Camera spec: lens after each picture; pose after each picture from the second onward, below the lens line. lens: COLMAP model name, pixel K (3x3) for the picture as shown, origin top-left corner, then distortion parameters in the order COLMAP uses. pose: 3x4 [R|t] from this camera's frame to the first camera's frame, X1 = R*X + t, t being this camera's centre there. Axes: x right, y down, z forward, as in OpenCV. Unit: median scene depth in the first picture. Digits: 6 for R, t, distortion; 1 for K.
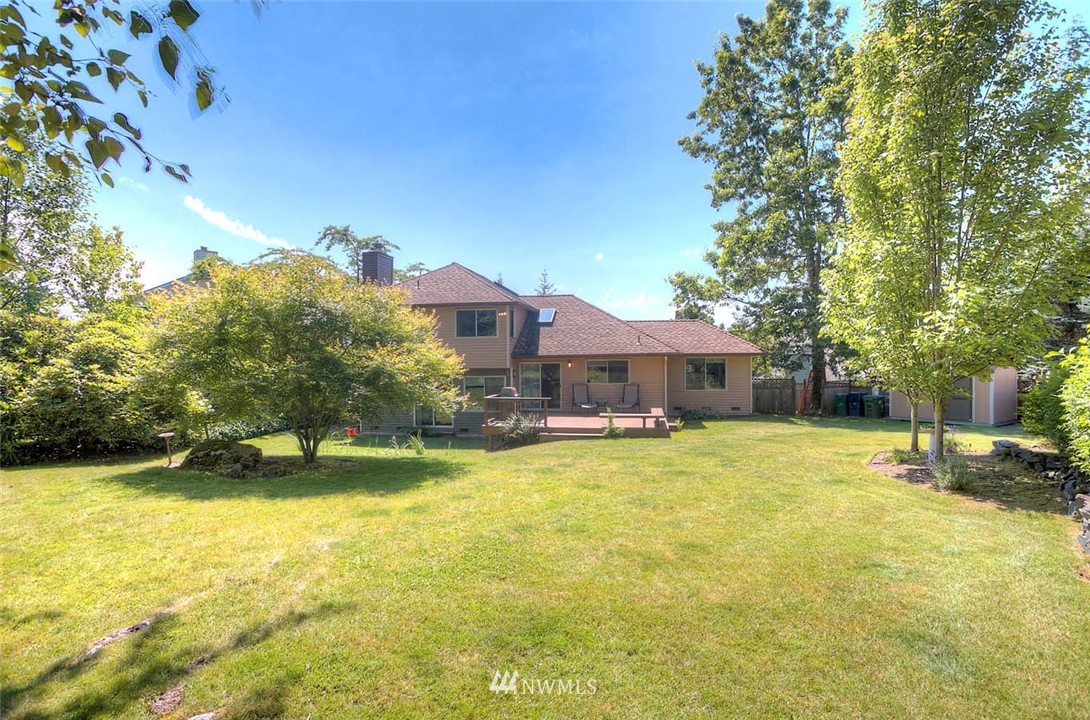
lens RADIAL K [[544.0, 0, 545.0], [0, 544.0, 360.0], [0, 0, 1]] dist [-0.002096, -0.000077]
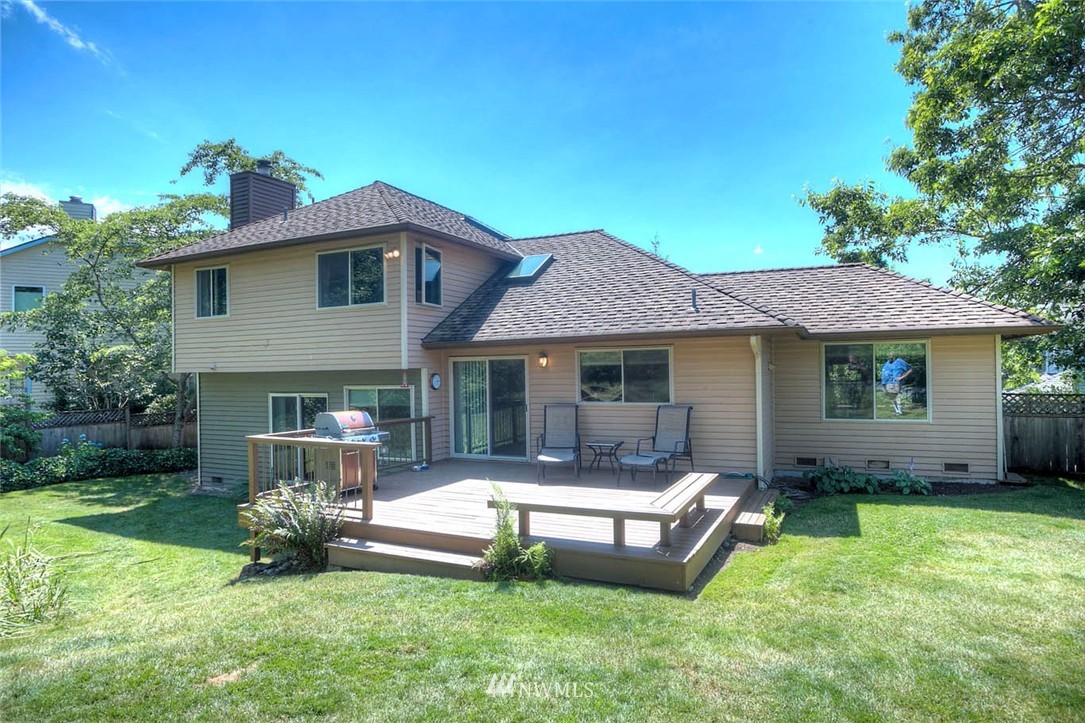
lens RADIAL K [[615.3, 0, 544.8], [0, 615.3, 353.2], [0, 0, 1]] dist [-0.054048, 0.044045]
pose [[0.962157, -0.011291, -0.272261, 0.187375], [0.004005, 0.999619, -0.027302, 0.016379], [0.272466, 0.025178, 0.961836, 0.502652]]
